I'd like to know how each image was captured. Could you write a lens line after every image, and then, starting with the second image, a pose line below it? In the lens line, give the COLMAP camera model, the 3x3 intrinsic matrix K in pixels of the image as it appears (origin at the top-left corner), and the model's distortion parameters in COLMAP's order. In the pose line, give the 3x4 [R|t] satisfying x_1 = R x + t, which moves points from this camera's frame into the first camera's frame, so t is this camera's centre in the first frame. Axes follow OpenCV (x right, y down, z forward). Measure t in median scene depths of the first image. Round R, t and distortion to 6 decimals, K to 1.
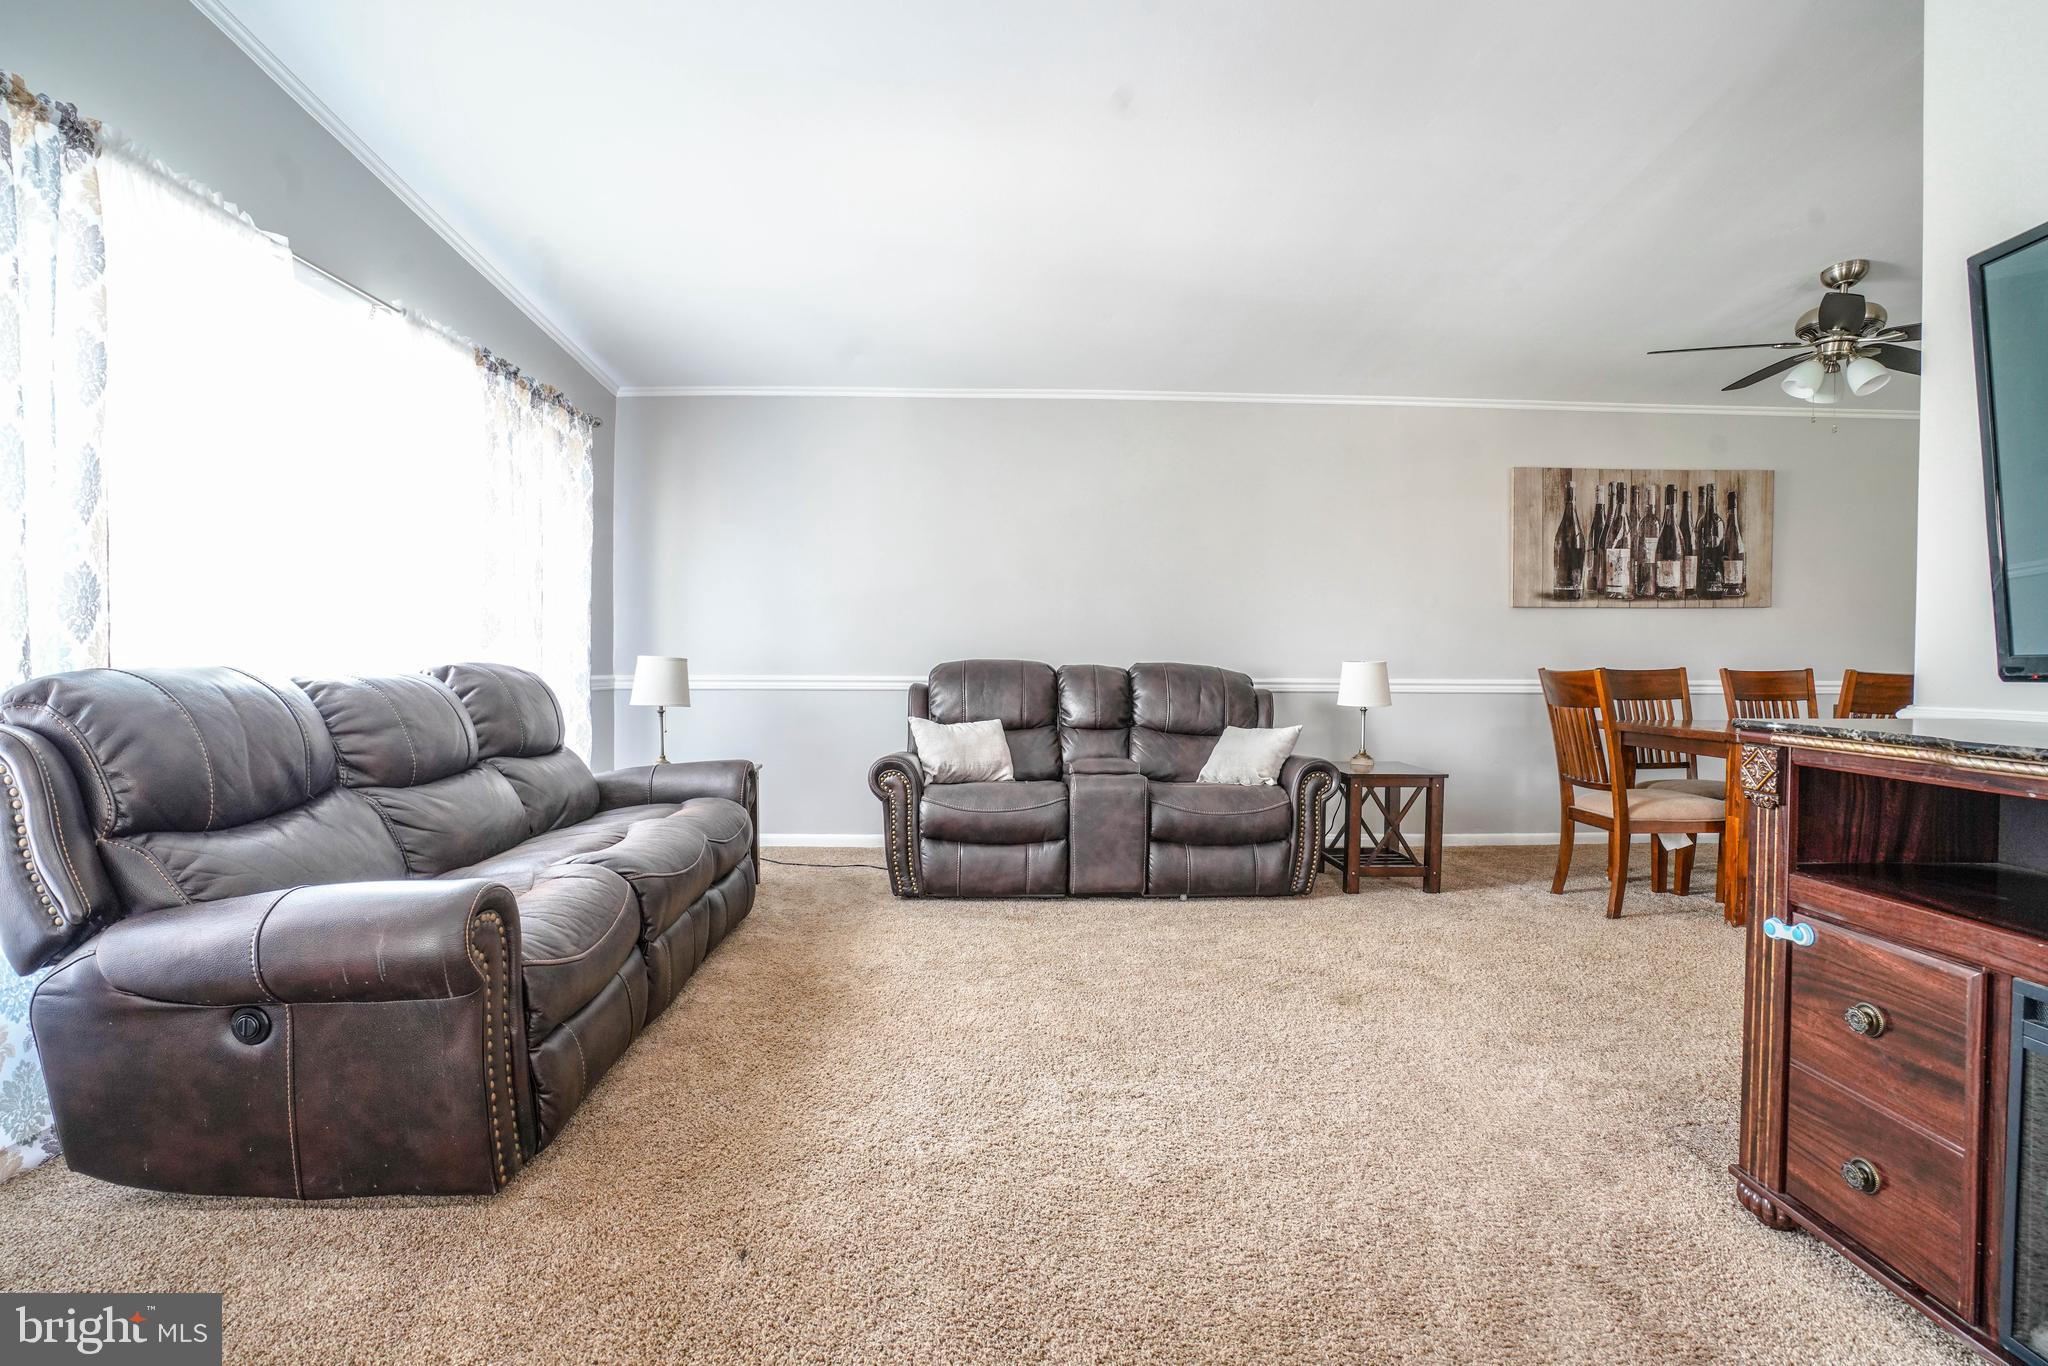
lens RADIAL K [[936.2, 0, 1021.6], [0, 936.2, 681.2], [0, 0, 1]] dist [-0.065447, 0.029283]
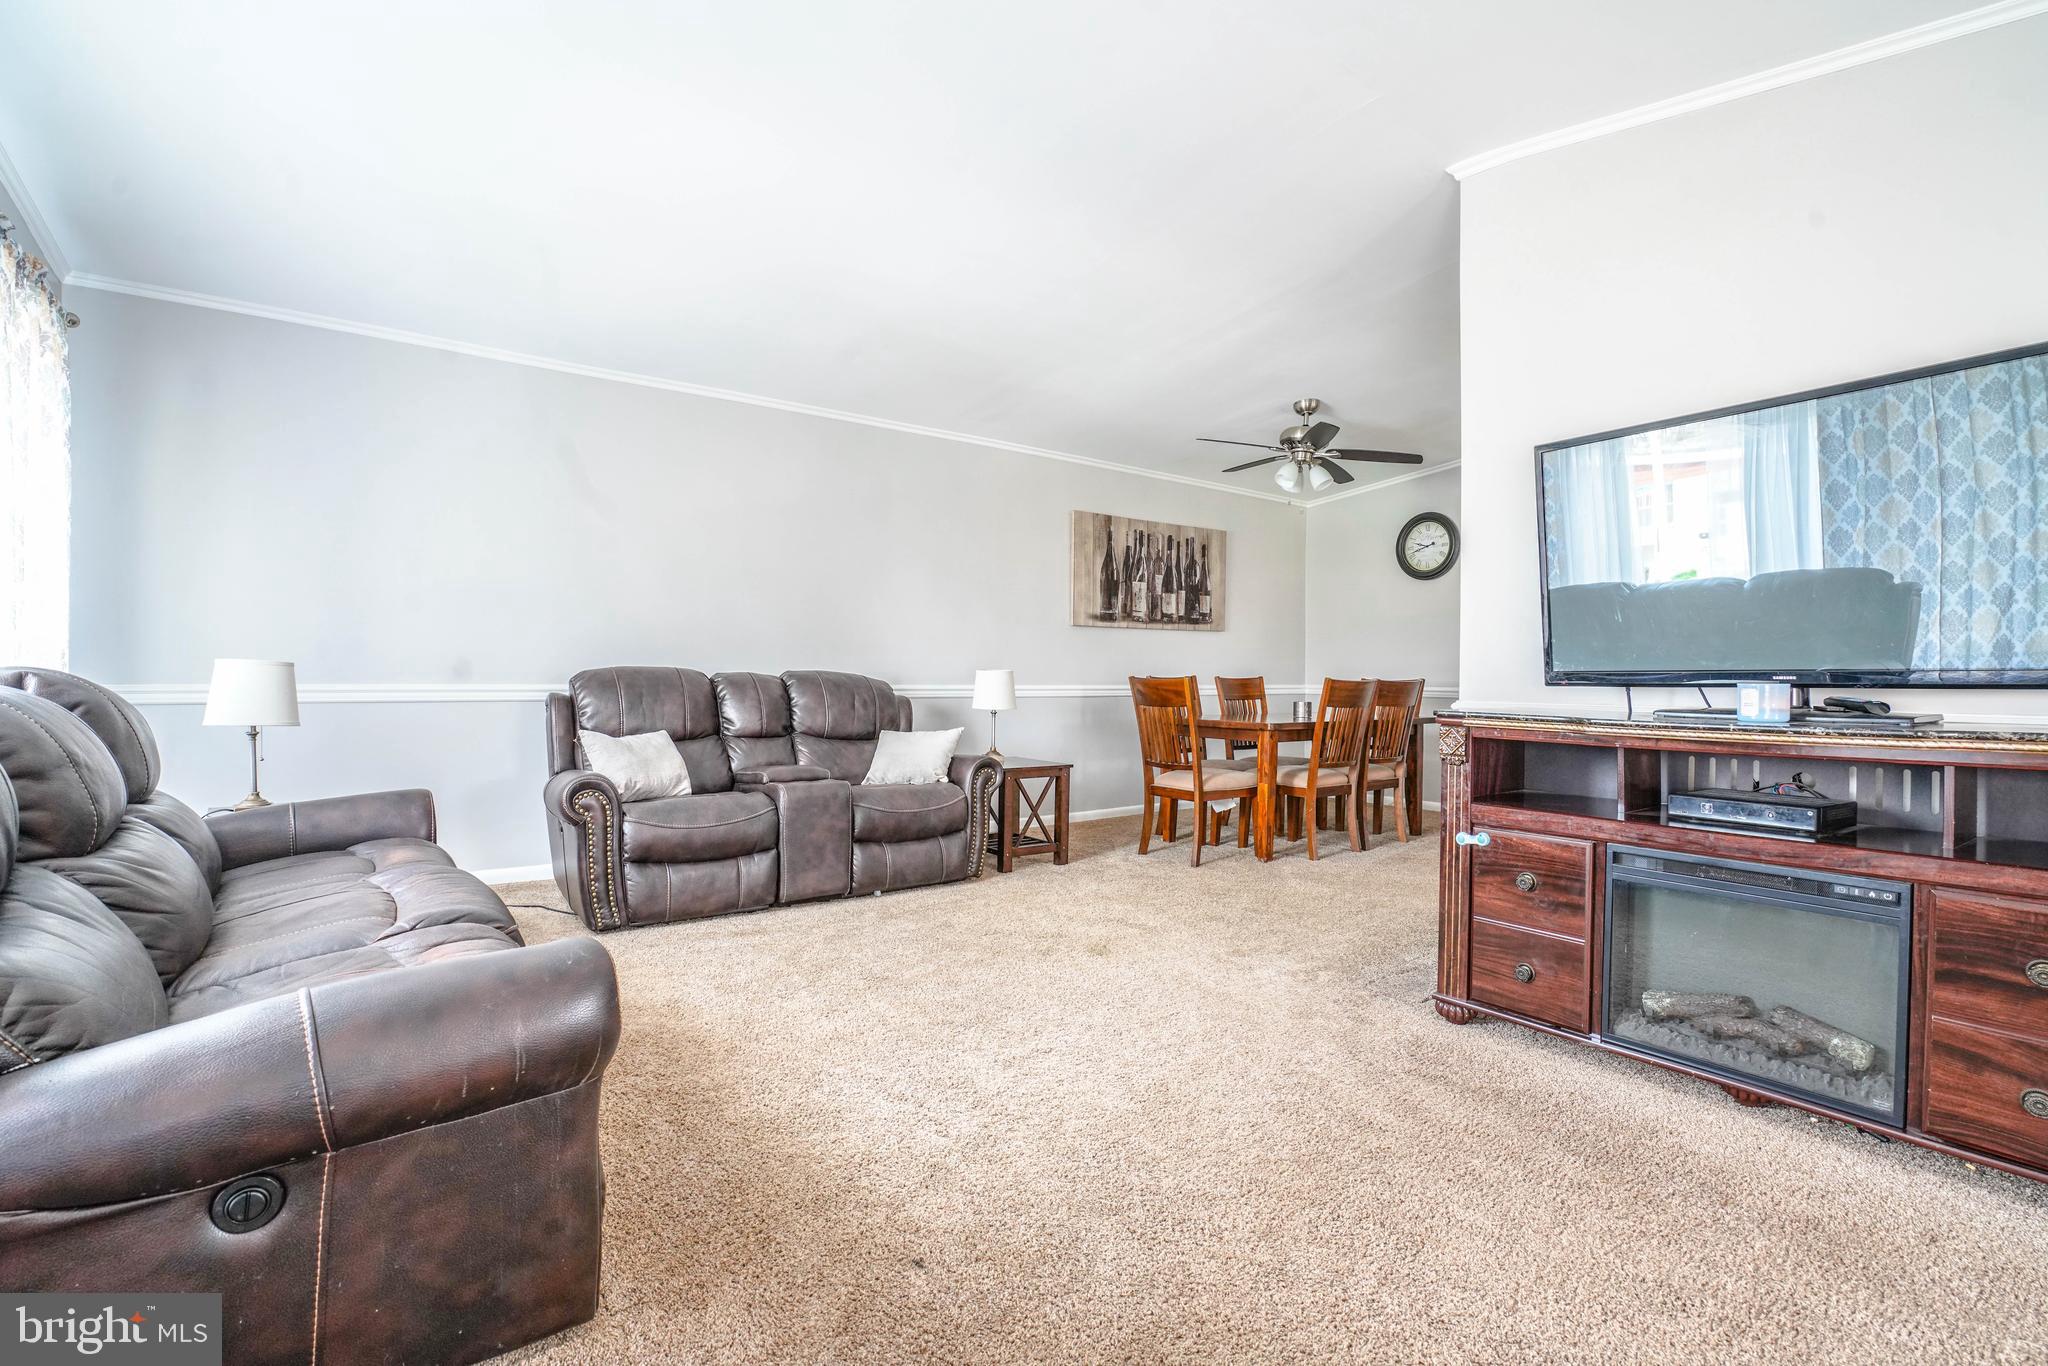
lens RADIAL K [[936.2, 0, 1021.6], [0, 936.2, 681.2], [0, 0, 1]] dist [-0.065447, 0.029283]
pose [[0.816592, -0.002184, 0.577211, -0.303245], [0.005774, 0.999974, -0.004385, -0.002604], [-0.577186, 0.006914, 0.816583, 0.041776]]
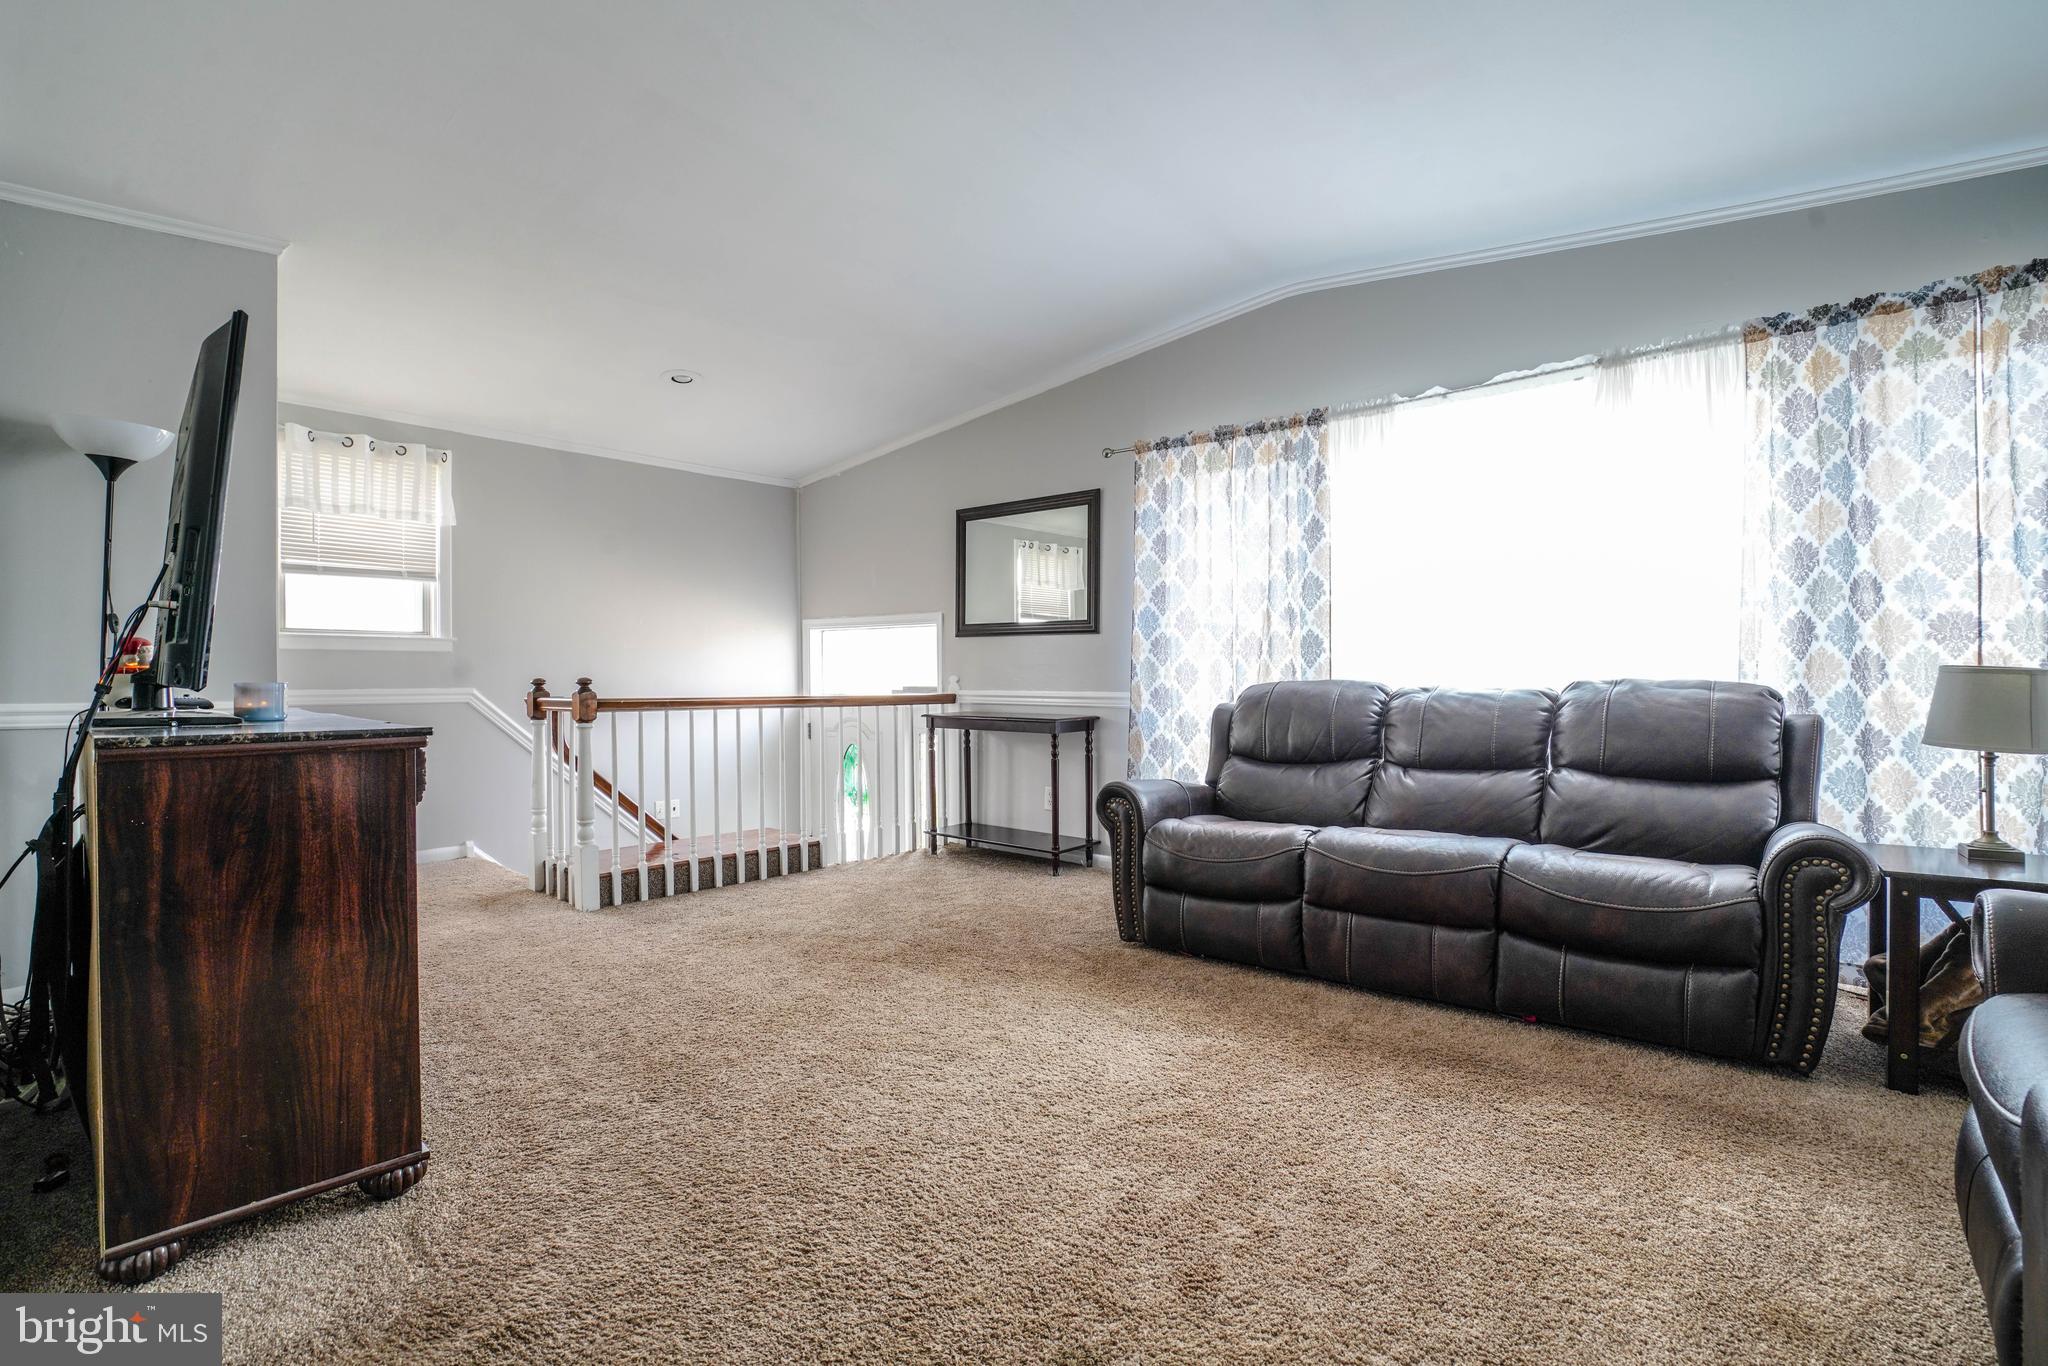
lens RADIAL K [[936.2, 0, 1021.6], [0, 936.2, 681.2], [0, 0, 1]] dist [-0.065447, 0.029283]
pose [[-0.676360, 0.000603, -0.736571, 0.460741], [-0.010005, 0.999900, 0.010006, -0.012131], [0.736503, 0.014137, -0.676286, 0.926158]]
